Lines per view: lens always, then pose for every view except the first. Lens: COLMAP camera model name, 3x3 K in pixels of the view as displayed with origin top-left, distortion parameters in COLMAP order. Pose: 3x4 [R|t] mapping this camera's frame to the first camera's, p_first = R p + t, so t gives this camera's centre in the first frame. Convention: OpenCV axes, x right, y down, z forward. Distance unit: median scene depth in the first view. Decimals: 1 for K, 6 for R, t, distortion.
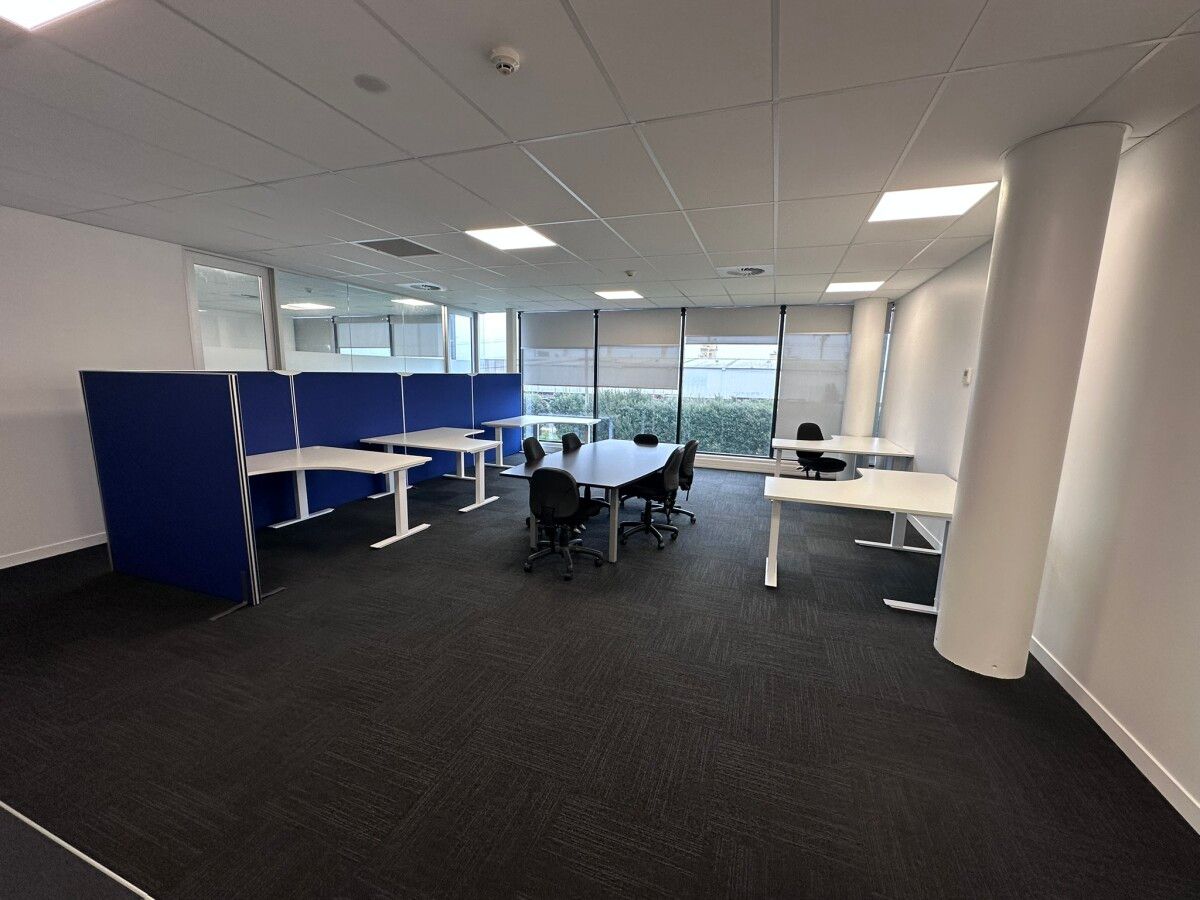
lens RADIAL K [[476.1, 0, 600.0], [0, 476.1, 450.0], [0, 0, 1]] dist [-0.000533, -0.000089]
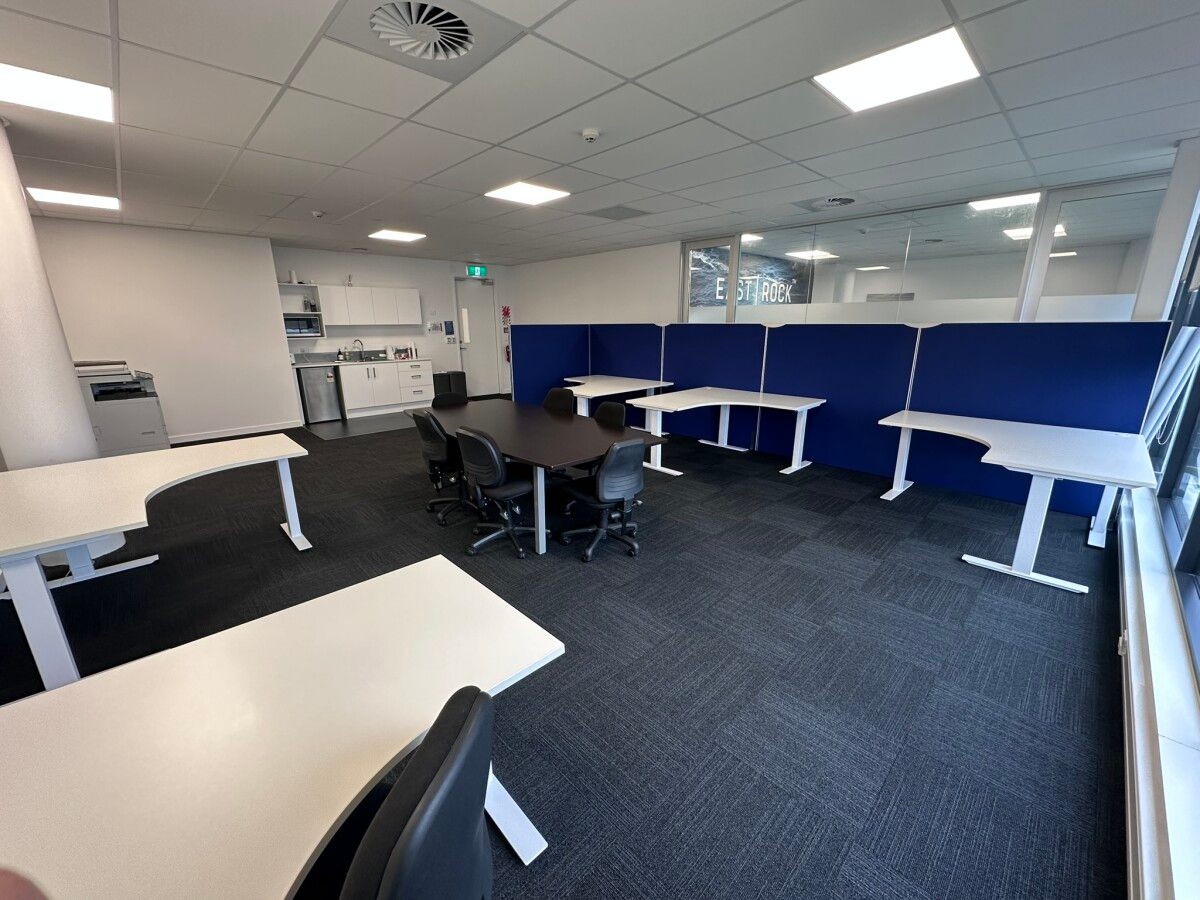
lens RADIAL K [[476.1, 0, 600.0], [0, 476.1, 450.0], [0, 0, 1]] dist [-0.000533, -0.000089]
pose [[-0.441054, 0.210275, -0.872500, 0.608845], [-0.153276, 0.940235, 0.304081, -0.176655], [0.884295, 0.267849, -0.382464, 1.222101]]
